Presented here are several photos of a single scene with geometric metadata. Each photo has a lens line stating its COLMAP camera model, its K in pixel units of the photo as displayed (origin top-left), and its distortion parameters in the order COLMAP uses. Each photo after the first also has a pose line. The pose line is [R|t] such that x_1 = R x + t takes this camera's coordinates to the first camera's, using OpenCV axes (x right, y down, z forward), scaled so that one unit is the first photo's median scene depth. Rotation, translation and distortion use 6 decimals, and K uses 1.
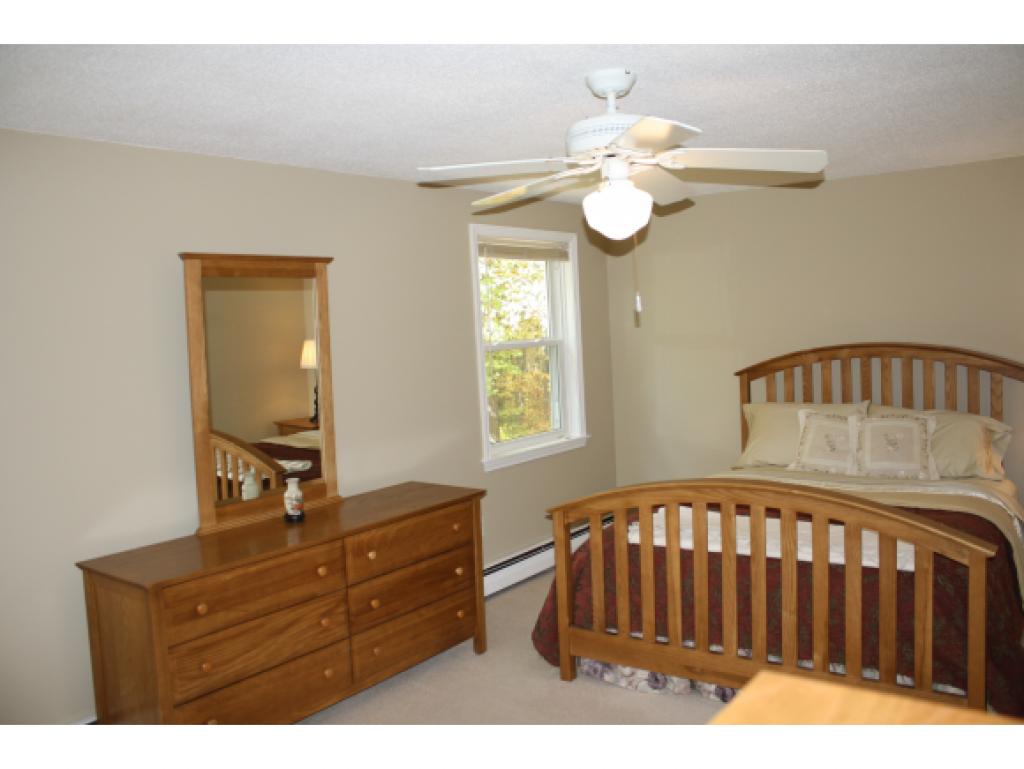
lens RADIAL K [[860.5, 0, 517.9], [0, 860.5, 383.8], [0, 0, 1]] dist [-0.178733, 0.167289]
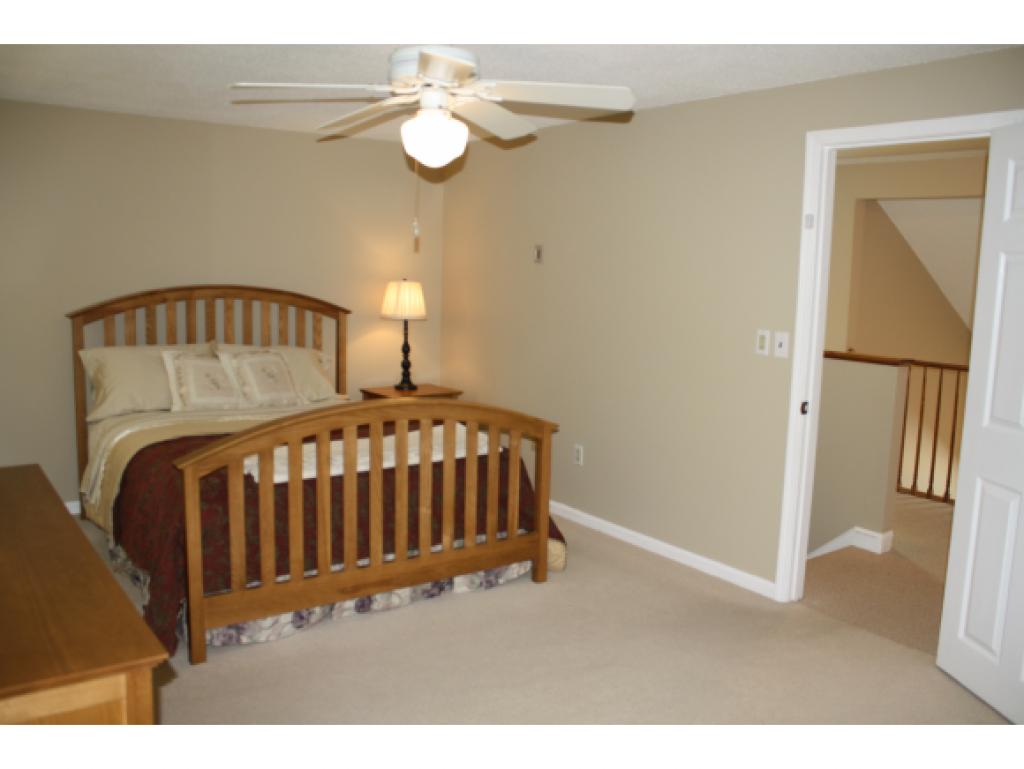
lens RADIAL K [[860.5, 0, 517.9], [0, 860.5, 383.8], [0, 0, 1]] dist [-0.178733, 0.167289]
pose [[0.288426, -0.068343, 0.955060, -0.511653], [0.029248, 0.997613, 0.062556, 0.020945], [-0.957055, 0.009891, 0.289737, 0.358818]]
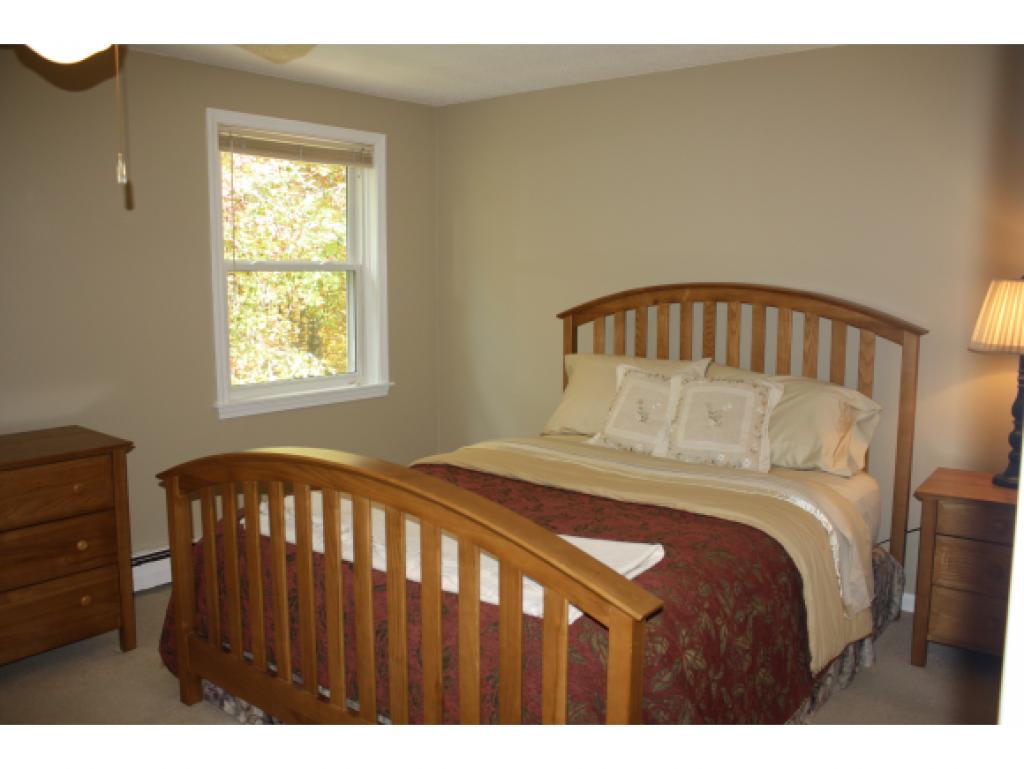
lens RADIAL K [[860.5, 0, 517.9], [0, 860.5, 383.8], [0, 0, 1]] dist [-0.178733, 0.167289]
pose [[0.997887, 0.057324, -0.030585, 0.288755], [-0.055418, 0.996666, 0.059884, 0.006755], [0.033916, -0.058062, 0.997737, 0.236399]]
